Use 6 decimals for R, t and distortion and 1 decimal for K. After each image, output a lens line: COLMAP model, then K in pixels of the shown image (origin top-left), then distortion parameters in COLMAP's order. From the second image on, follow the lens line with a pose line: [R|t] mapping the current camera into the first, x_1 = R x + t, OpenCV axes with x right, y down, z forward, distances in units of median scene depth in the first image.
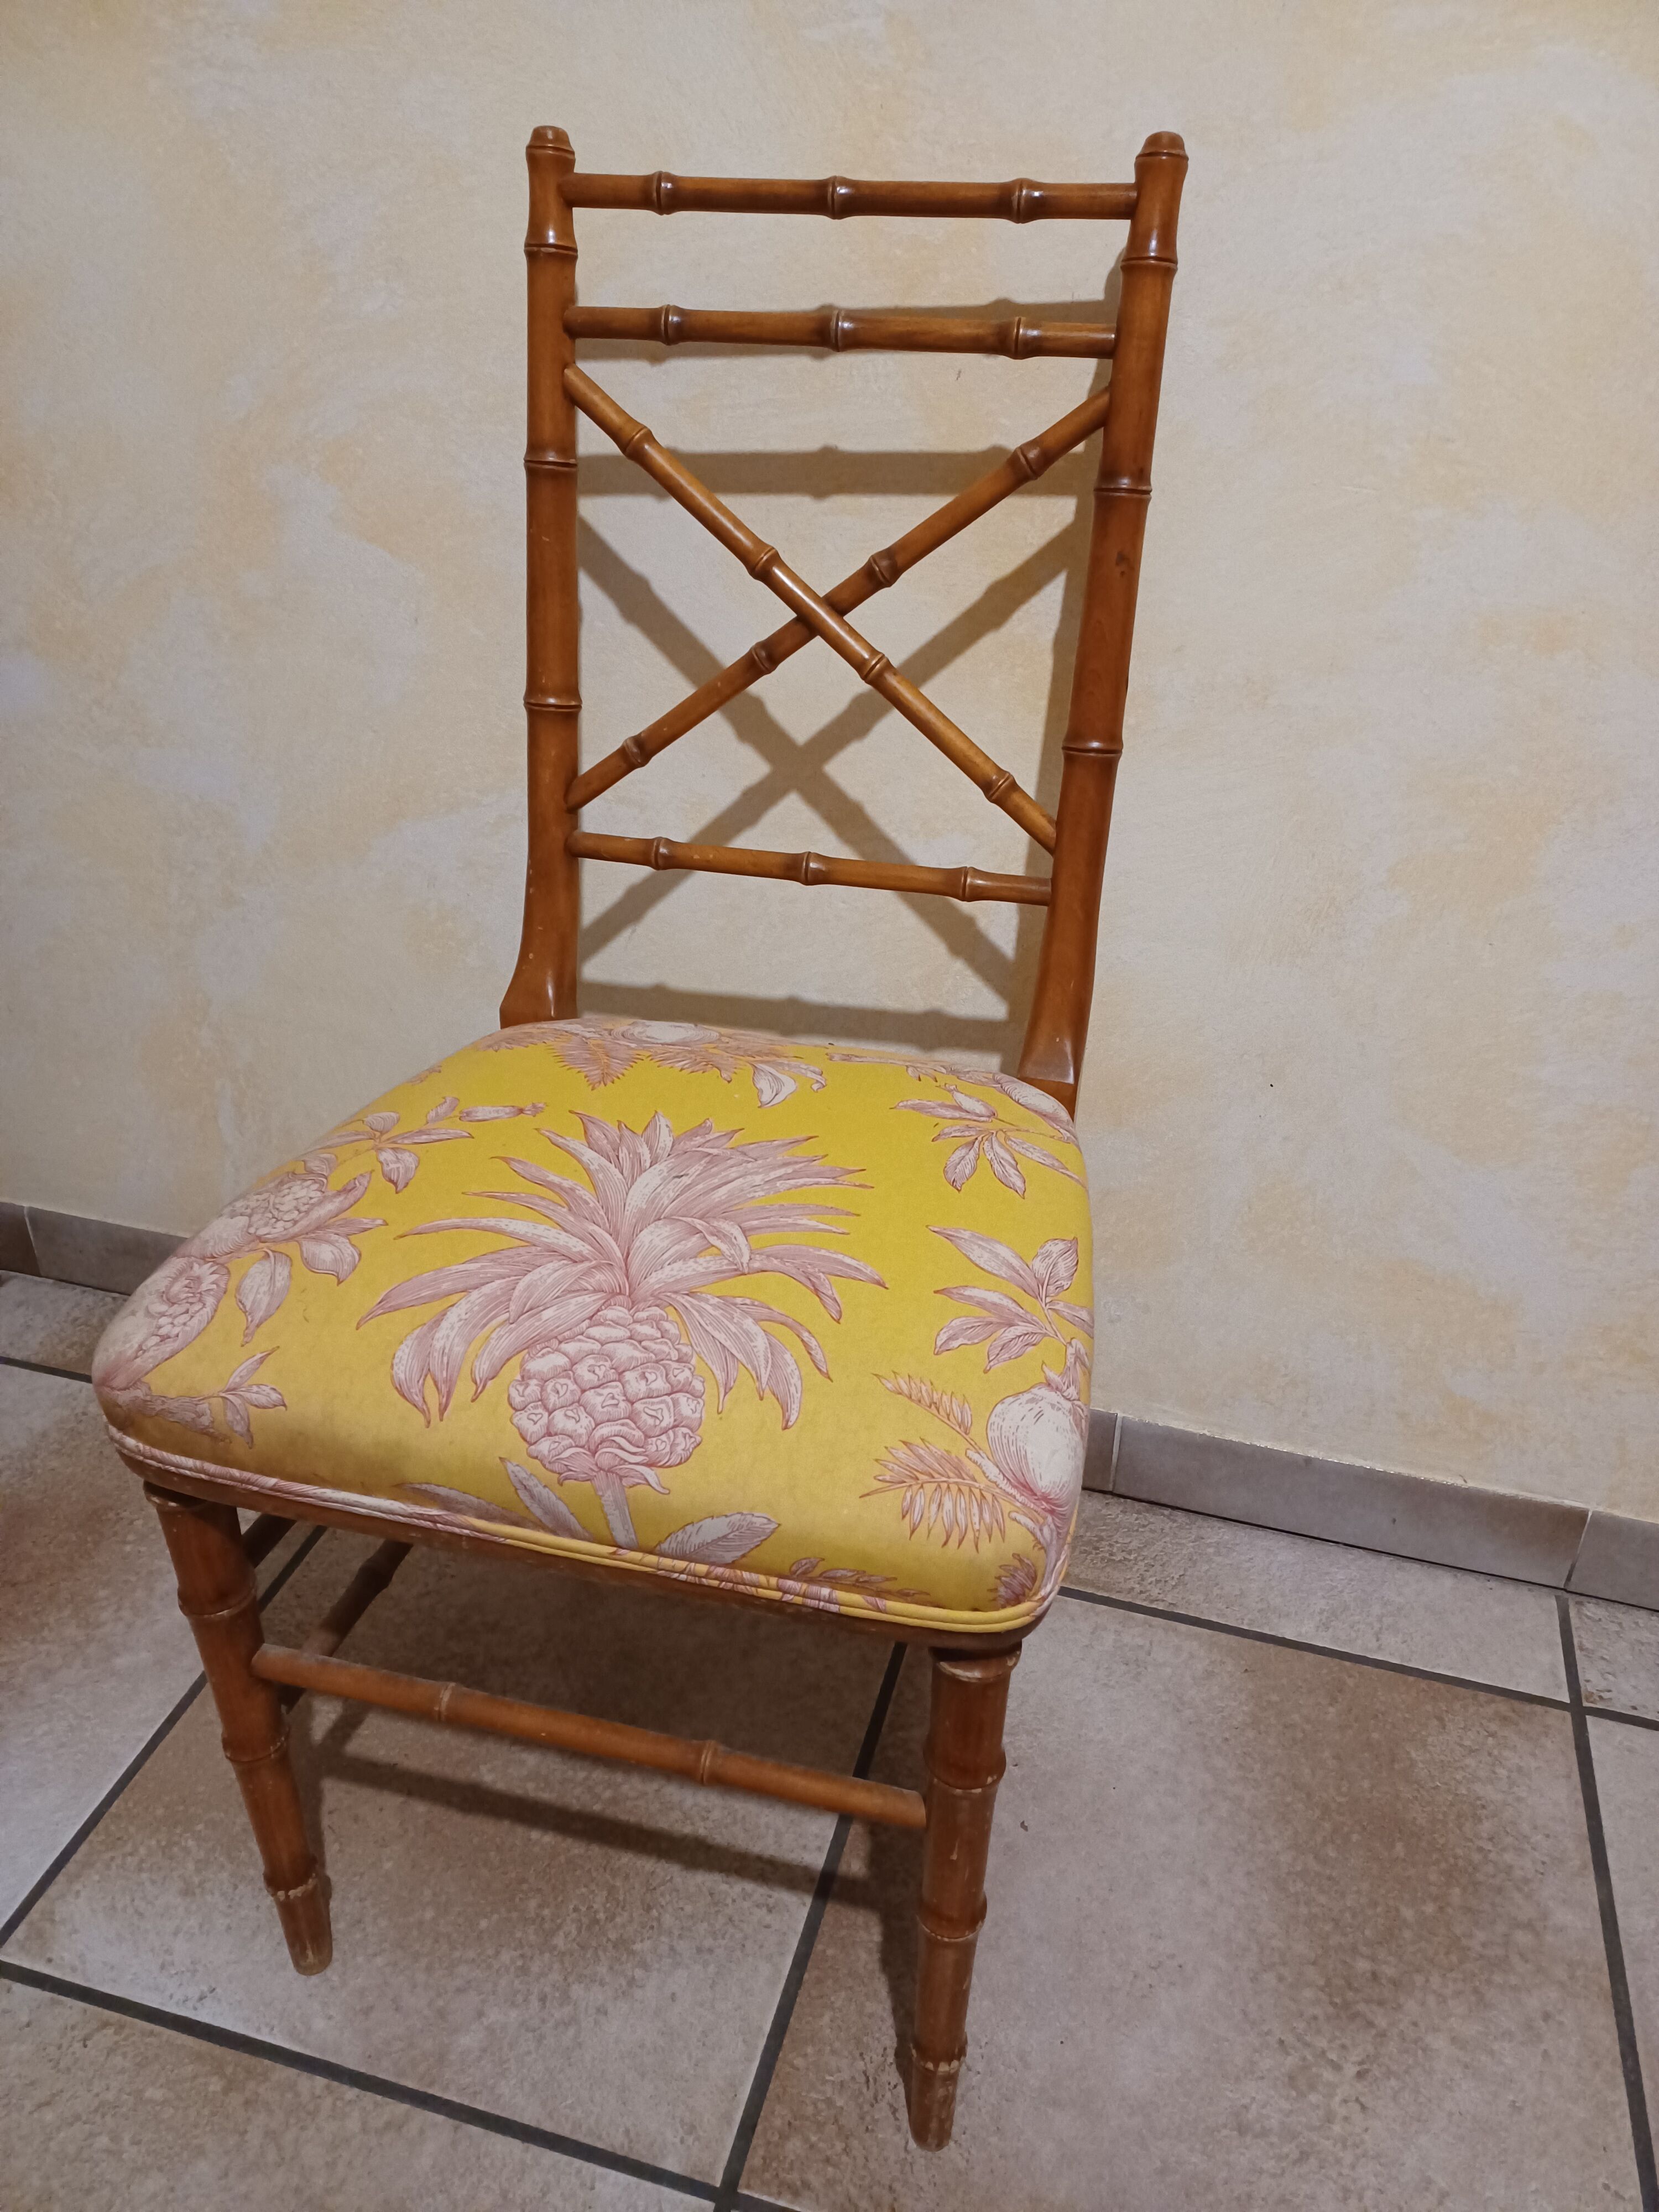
lens RADIAL K [[1614.0, 0, 839.6], [0, 1614.0, 1114.7], [0, 0, 1]] dist [0.090305, -0.089617]
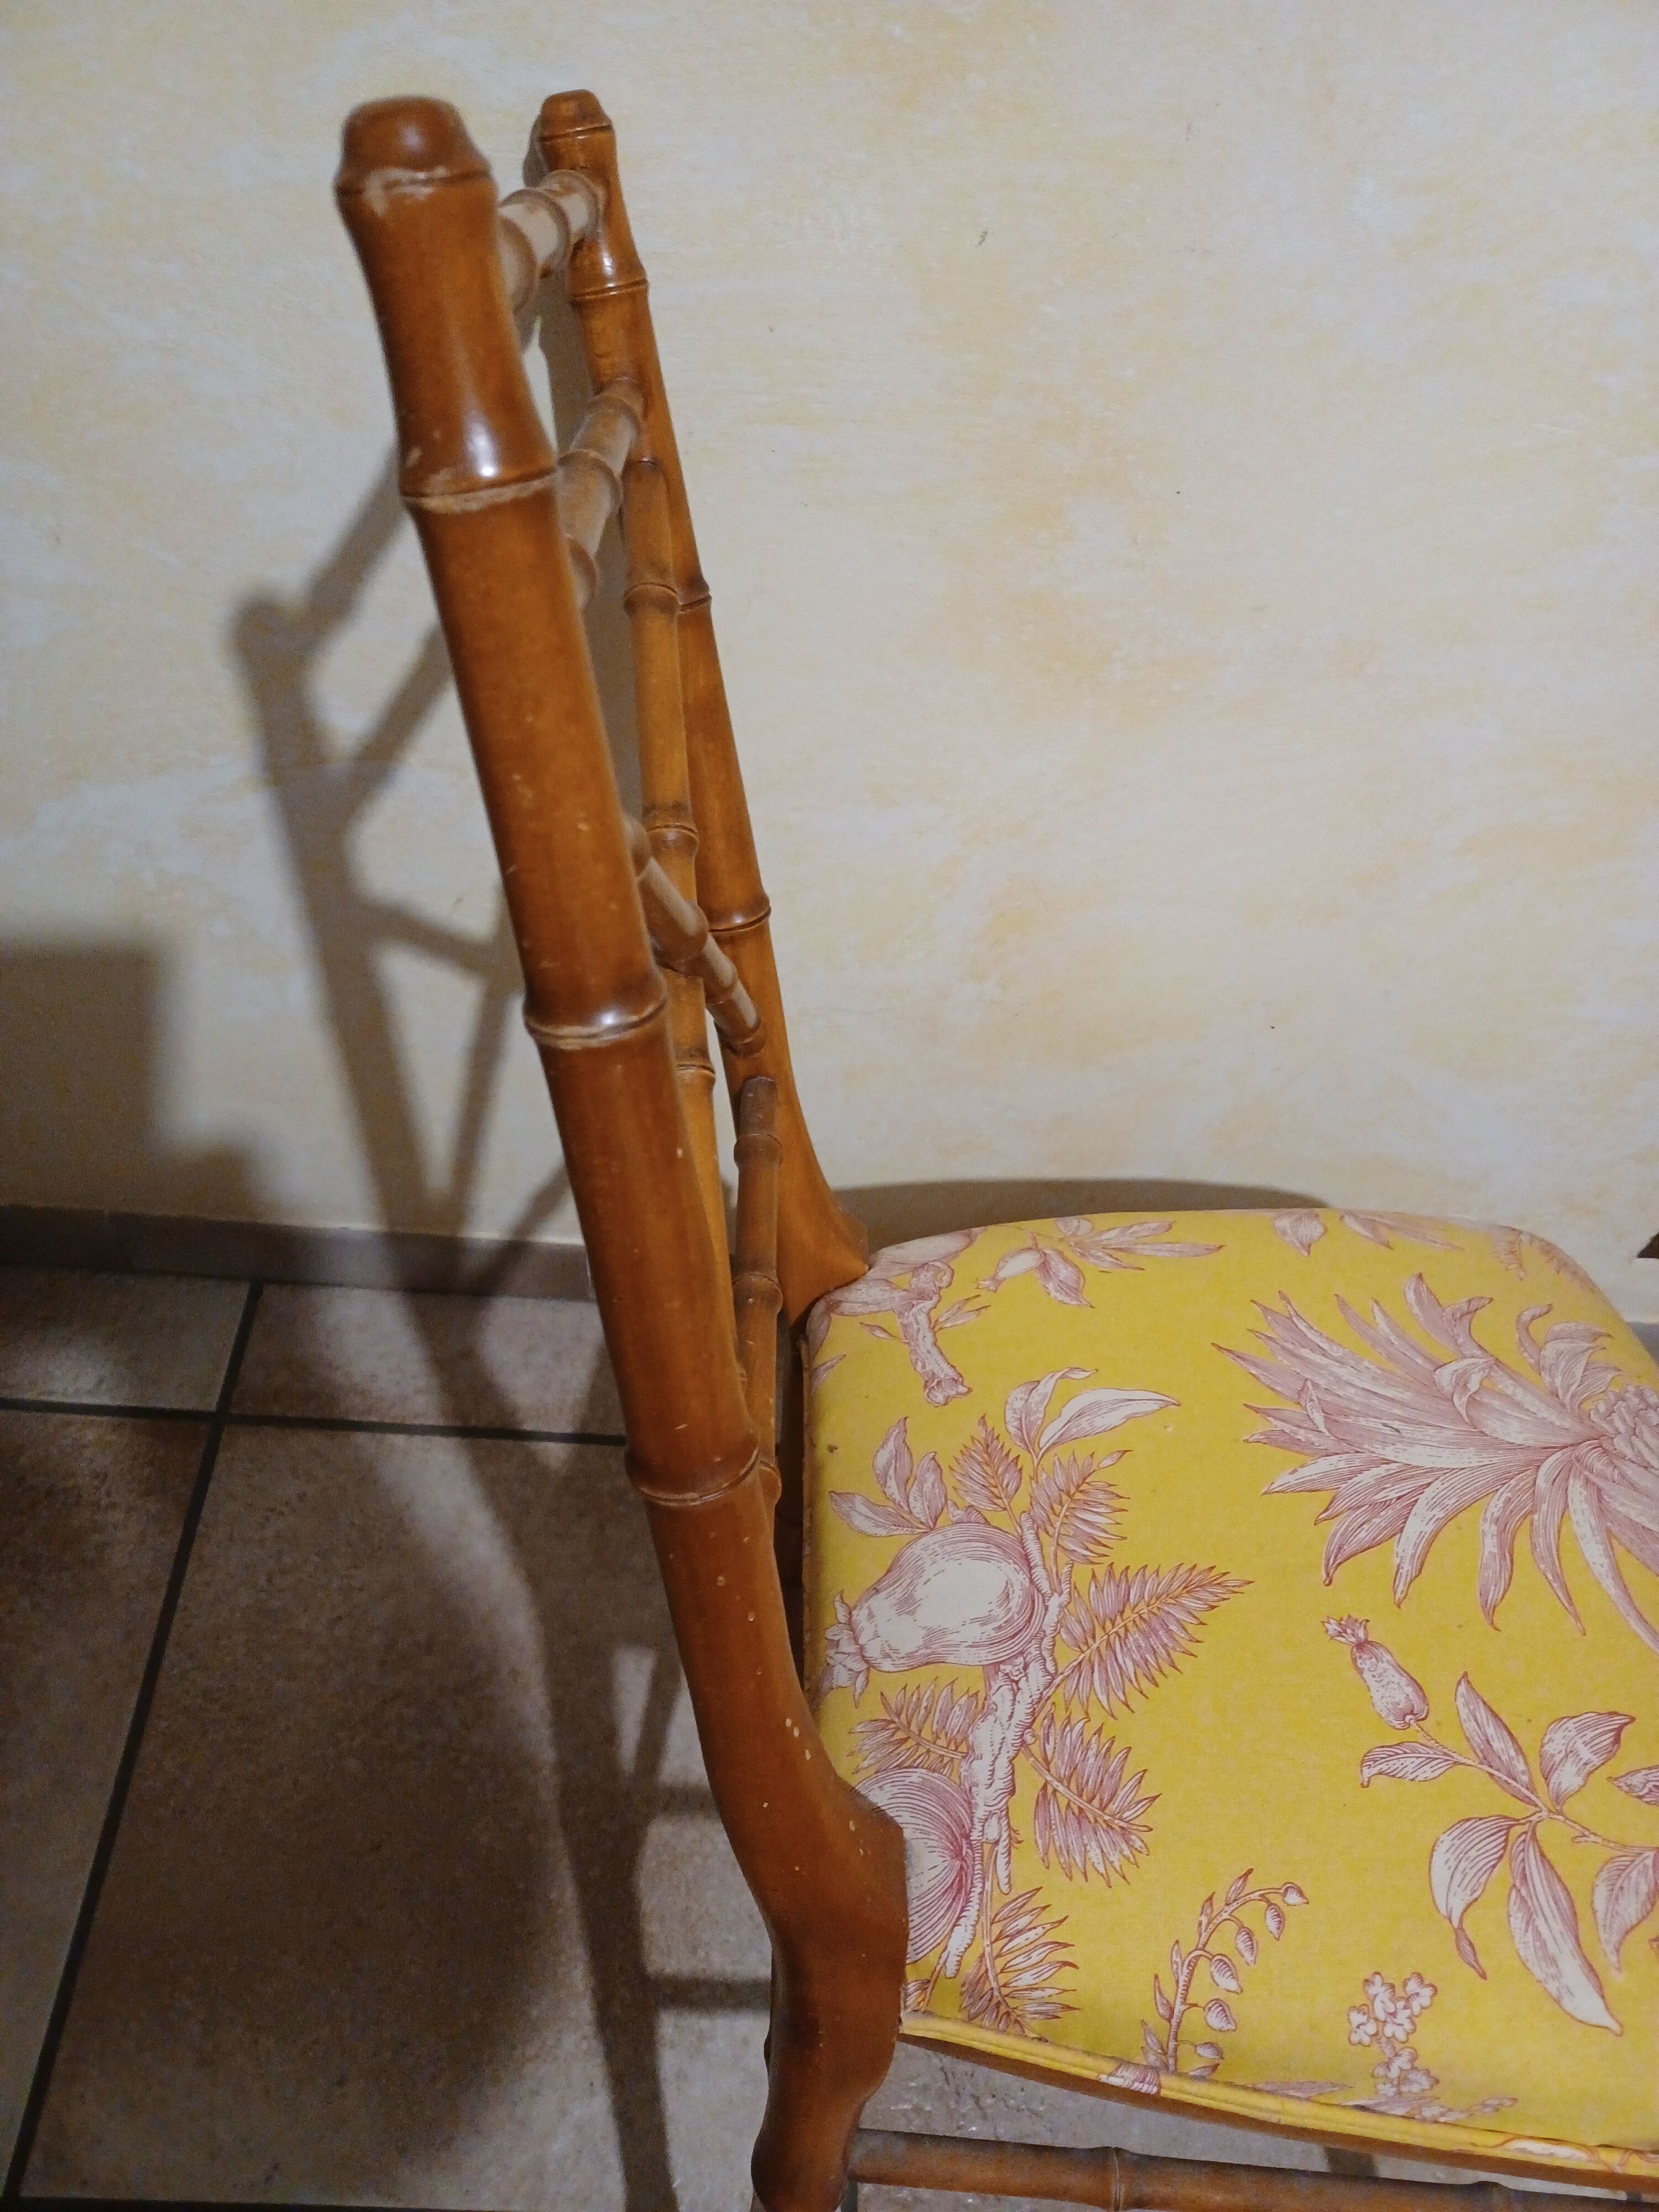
lens RADIAL K [[1601.5, 0, 829.5], [0, 1601.5, 1106.0], [0, 0, 1]] dist [0.094320, -0.202938]
pose [[-0.265207, -0.524883, 0.808804, -0.577462], [0.436385, 0.682668, 0.586116, -0.653791], [-0.859787, 0.508392, 0.048003, 1.087097]]
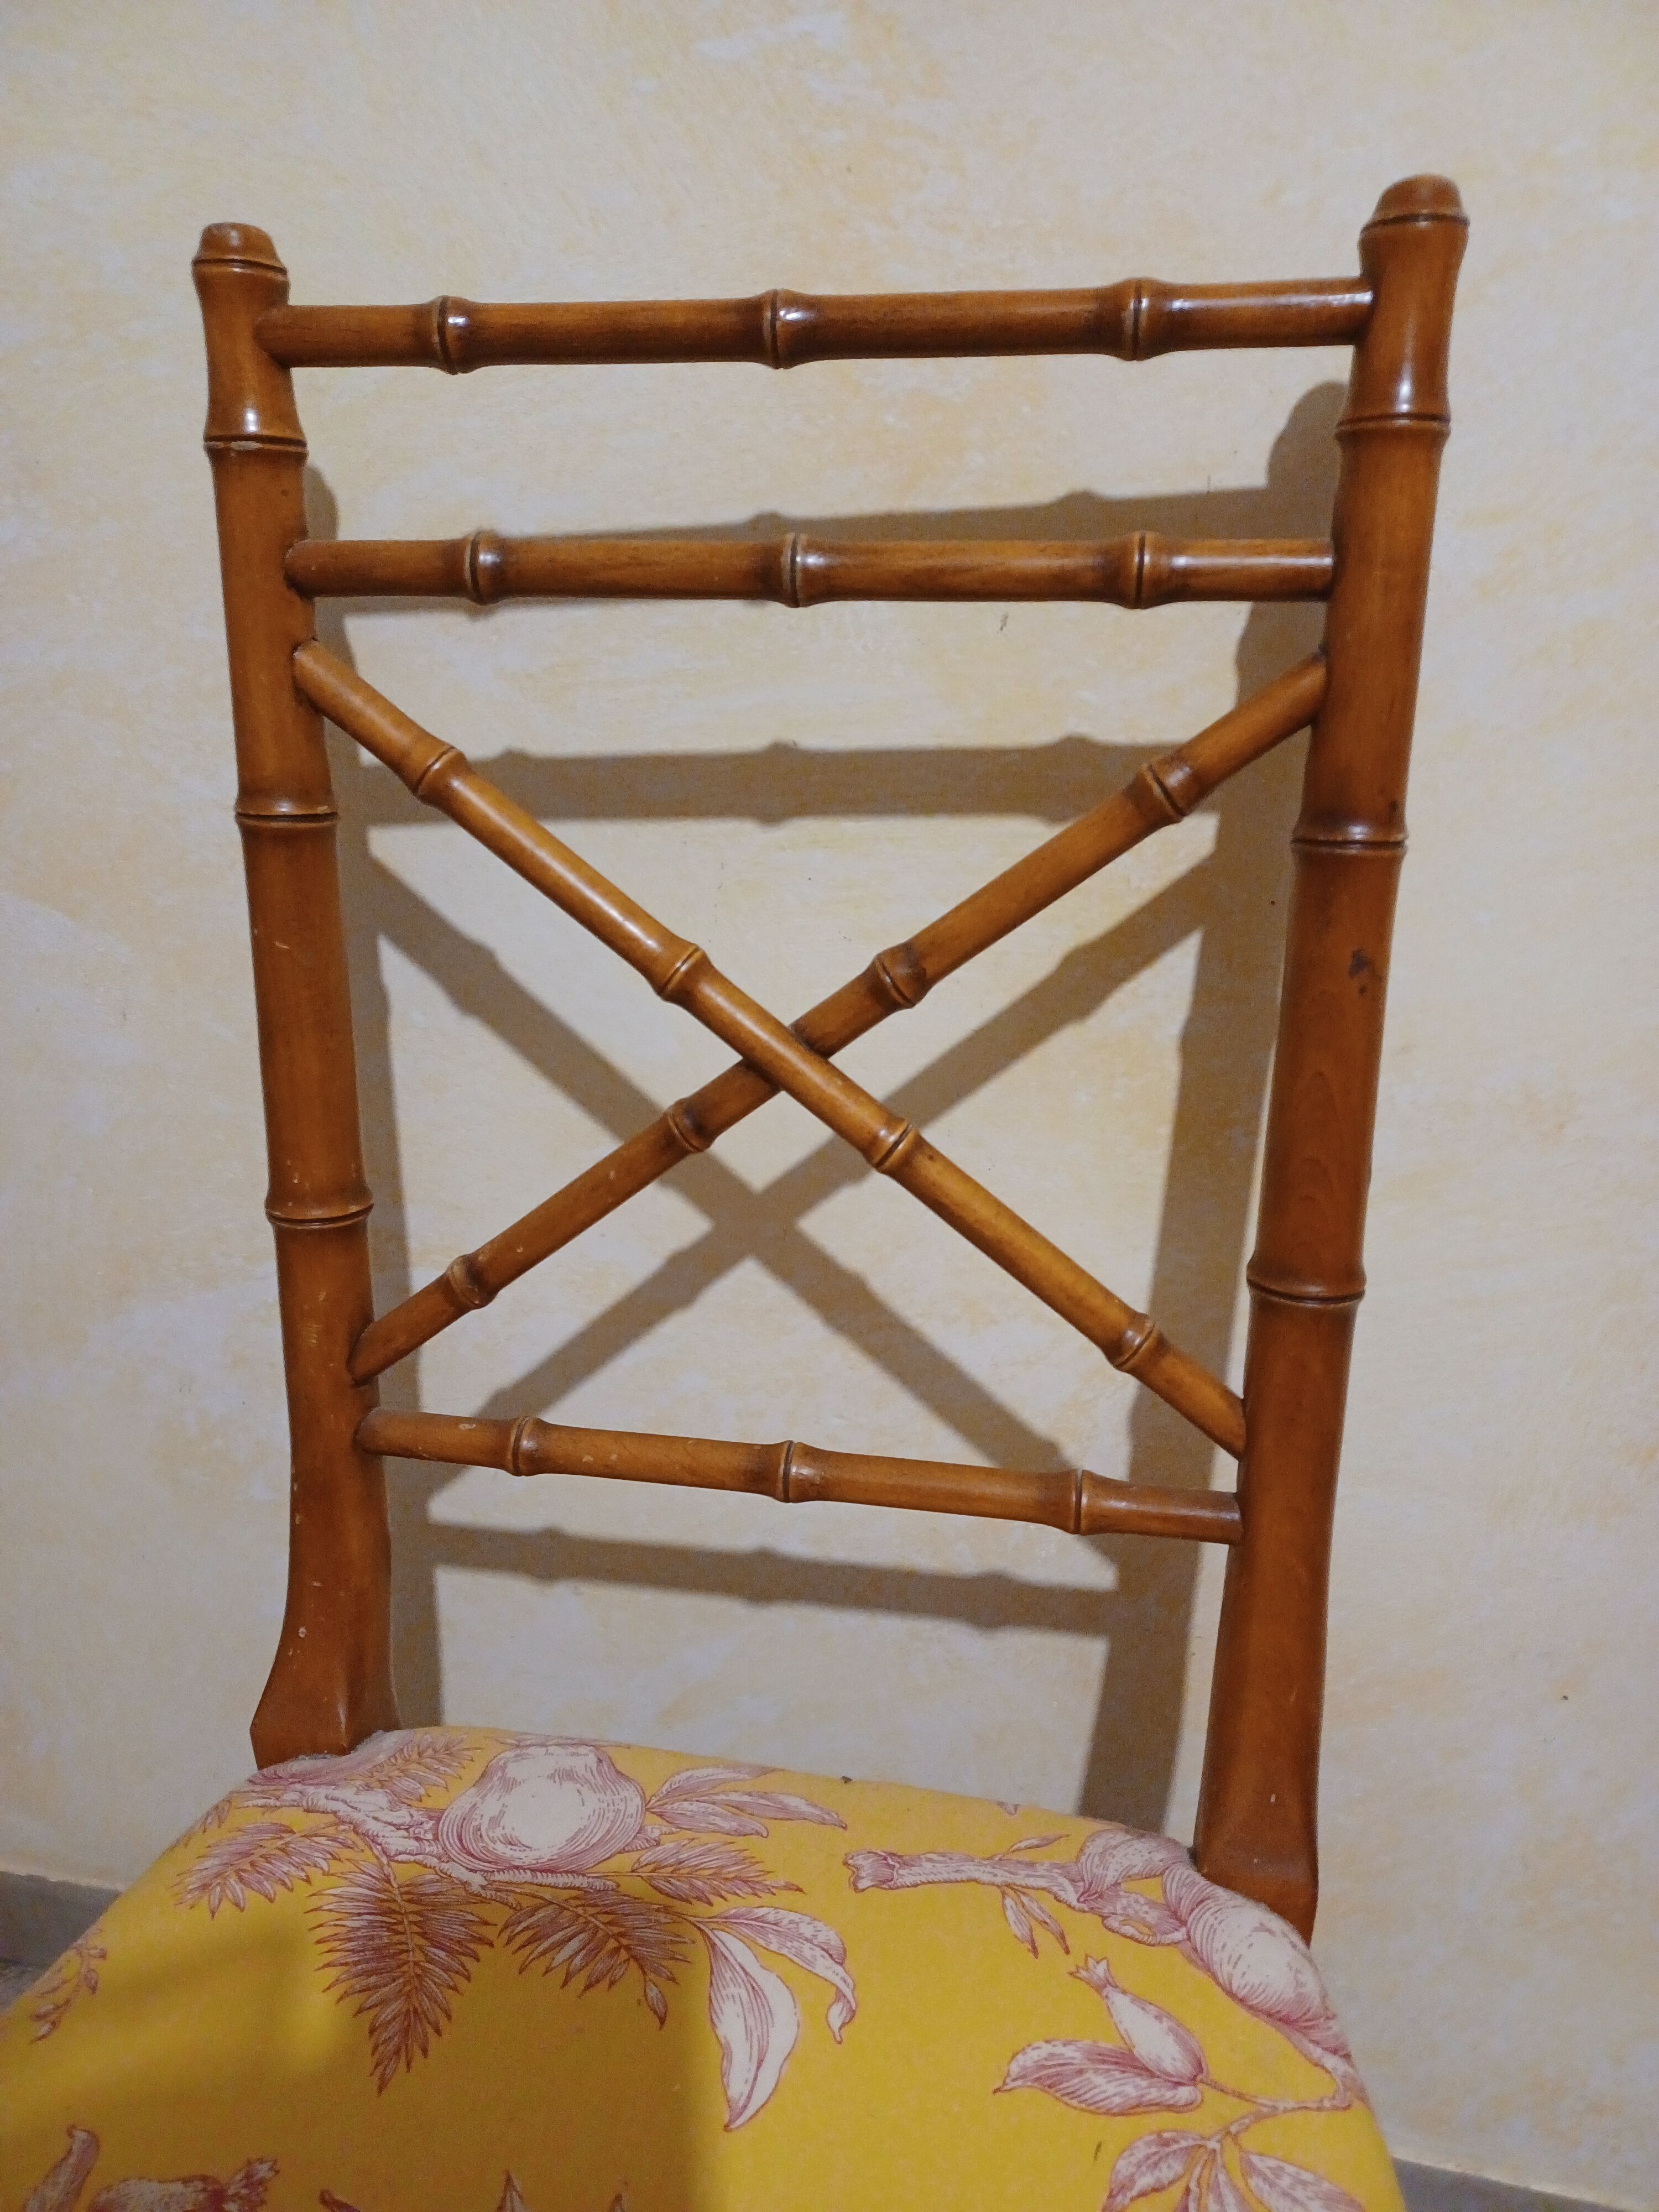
lens RADIAL K [[1618.1, 0, 842.3], [0, 1618.1, 1114.4], [0, 0, 1]] dist [0.000800, 0.034494]
pose [[0.997749, -0.058043, 0.033573, -0.014846], [0.060052, 0.996248, -0.062324, -0.287191], [-0.029829, 0.064200, 0.997491, 0.522504]]
